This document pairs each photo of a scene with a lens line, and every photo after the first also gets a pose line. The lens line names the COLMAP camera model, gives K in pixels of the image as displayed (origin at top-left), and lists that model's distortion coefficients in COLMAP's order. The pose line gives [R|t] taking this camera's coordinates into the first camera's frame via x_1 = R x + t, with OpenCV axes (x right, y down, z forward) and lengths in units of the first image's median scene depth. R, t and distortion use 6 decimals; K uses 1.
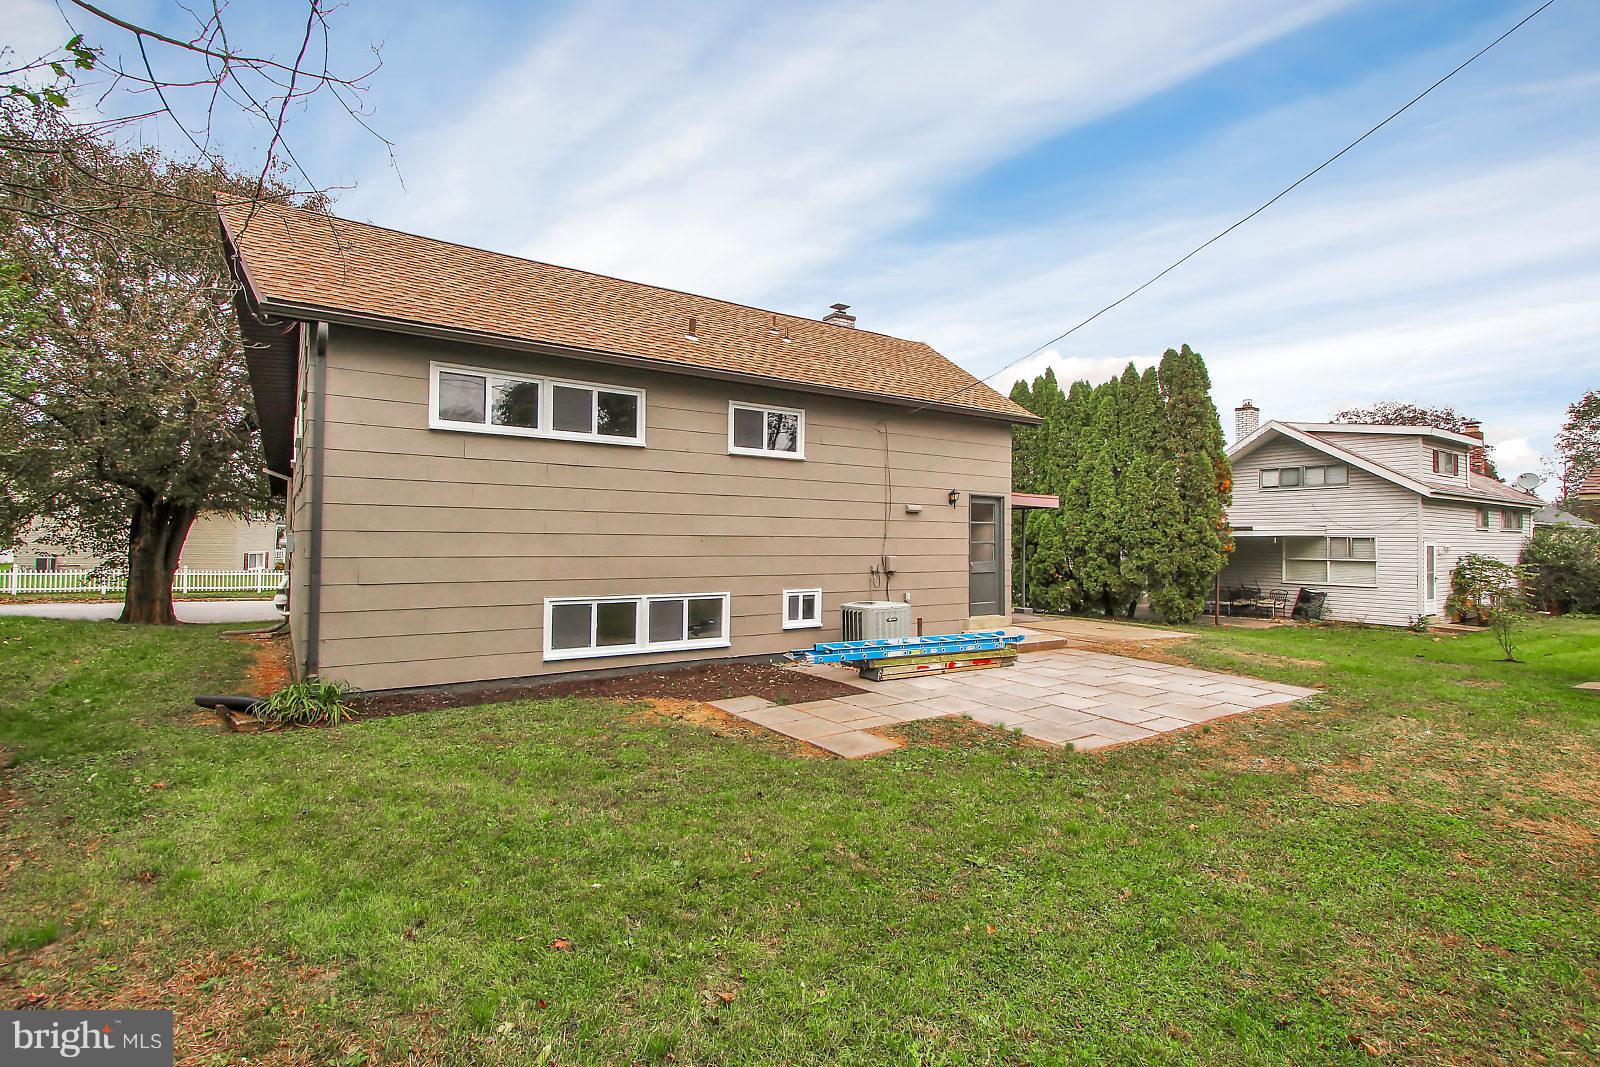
lens RADIAL K [[745.7, 0, 811.6], [0, 745.7, 536.6], [0, 0, 1]] dist [0.010729, -0.001163]
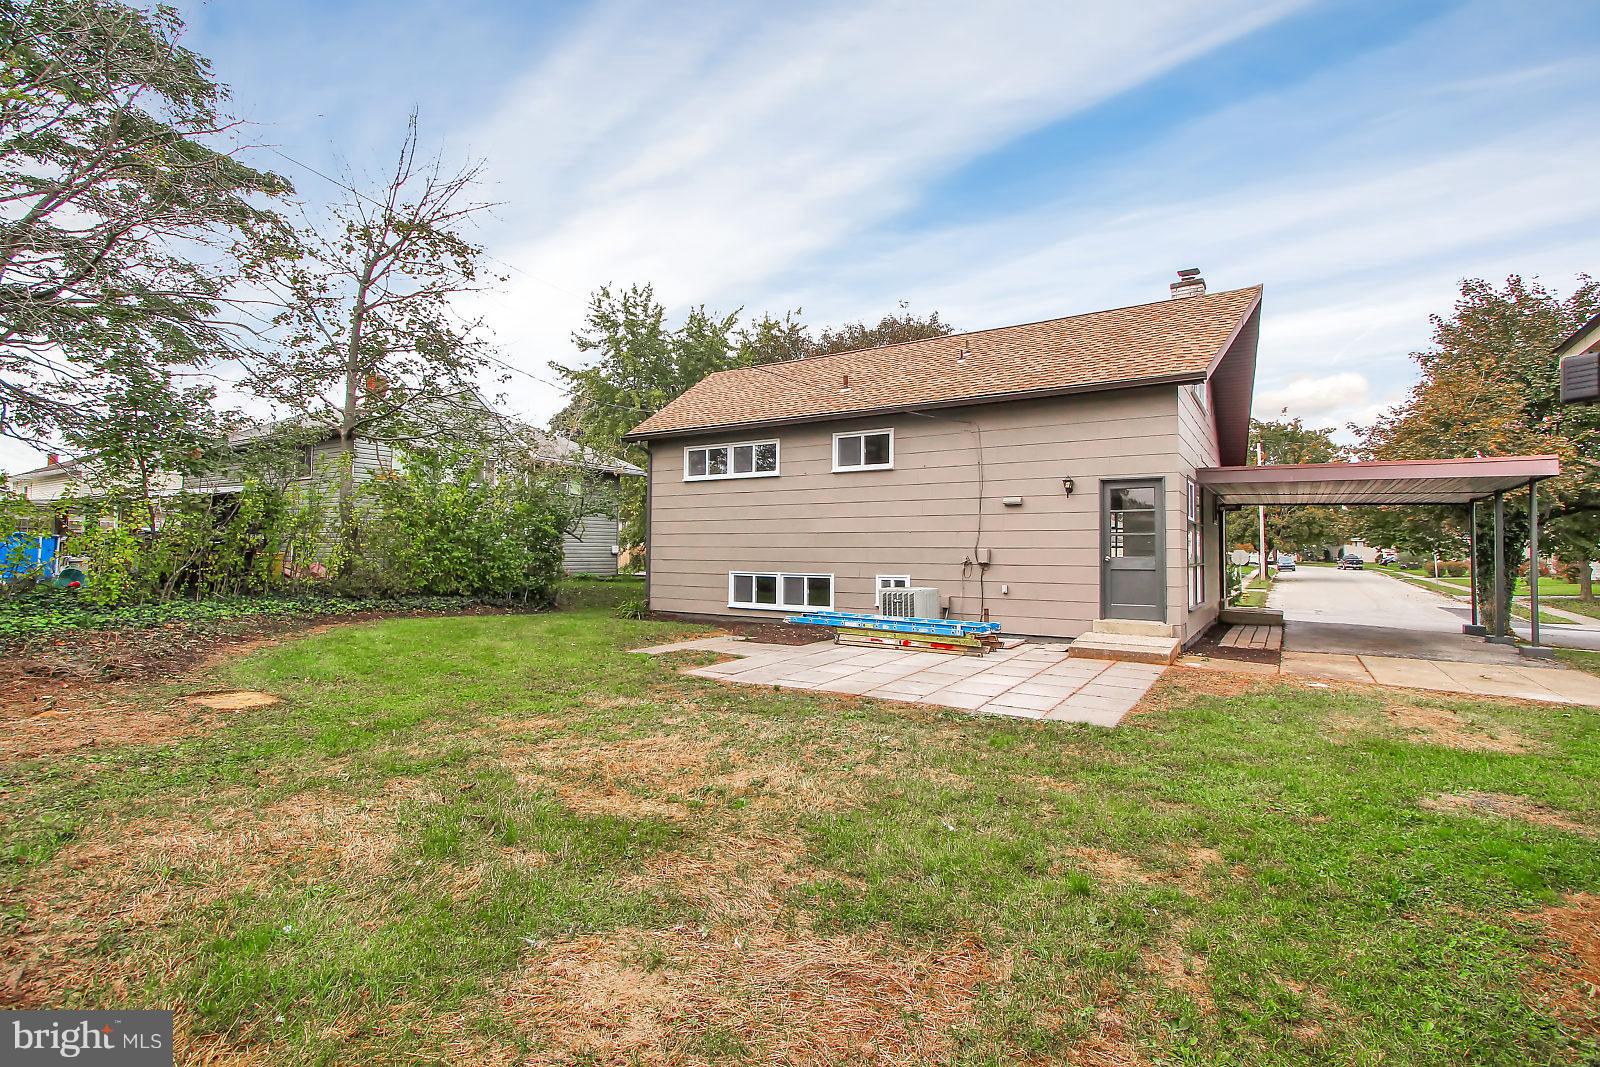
lens RADIAL K [[745.7, 0, 814.3], [0, 745.7, 529.8], [0, 0, 1]] dist [0.010729, -0.001163]
pose [[0.375353, -0.041119, -0.925969, 1.151285], [-0.006225, 0.998881, -0.046881, 0.058805], [0.926861, 0.023361, 0.374678, 0.464261]]
